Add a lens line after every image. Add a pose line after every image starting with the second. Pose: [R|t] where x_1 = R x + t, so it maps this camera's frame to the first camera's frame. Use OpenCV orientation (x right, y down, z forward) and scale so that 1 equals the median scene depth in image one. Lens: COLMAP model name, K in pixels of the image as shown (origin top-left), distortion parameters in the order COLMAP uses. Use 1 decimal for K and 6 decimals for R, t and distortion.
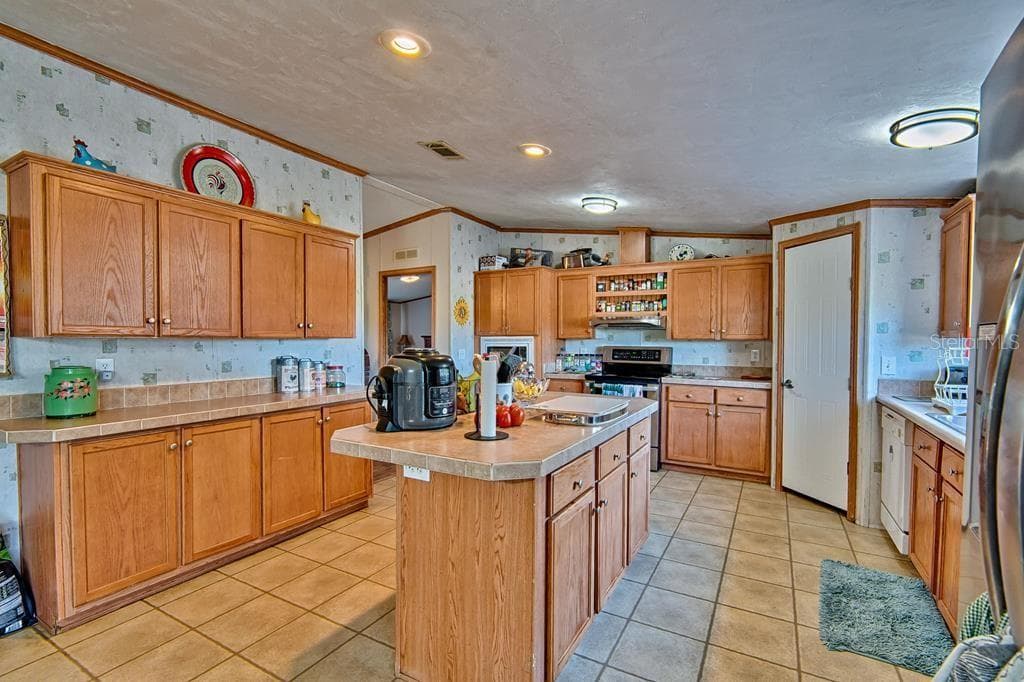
lens RADIAL K [[476.8, 0, 502.0], [0, 476.8, 345.4], [0, 0, 1]] dist [0.000435, 0.000356]
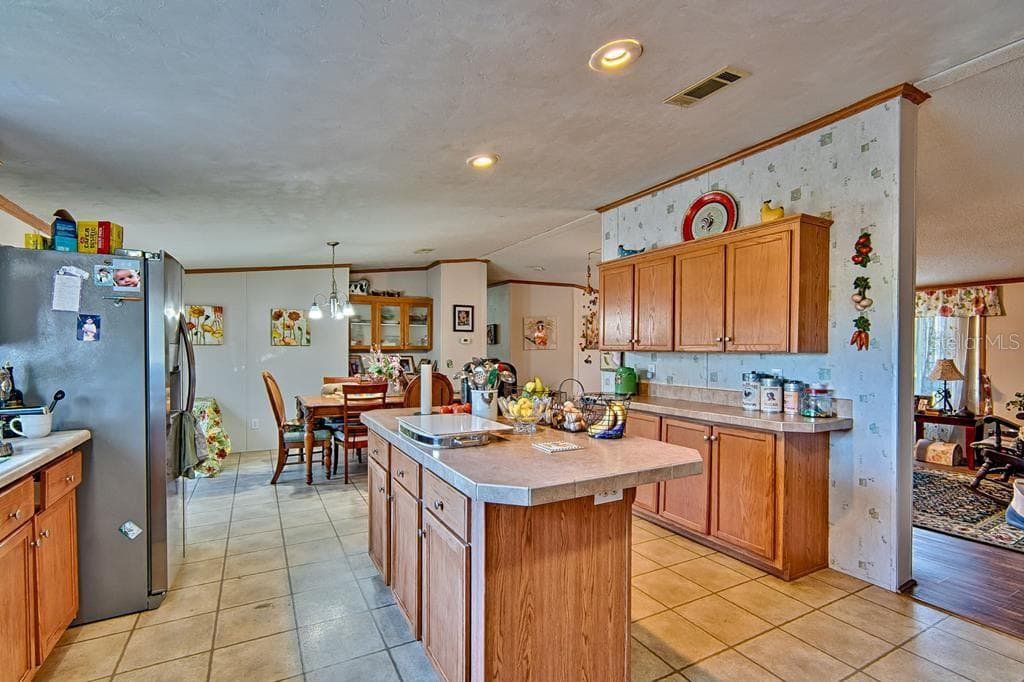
lens RADIAL K [[476.8, 0, 504.3], [0, 476.8, 347.8], [0, 0, 1]] dist [0.000435, 0.000356]
pose [[-0.537700, -0.016409, -0.842976, 0.662152], [-0.024758, 0.999687, -0.003667, -0.008736], [0.842773, 0.018898, -0.537938, 1.179124]]
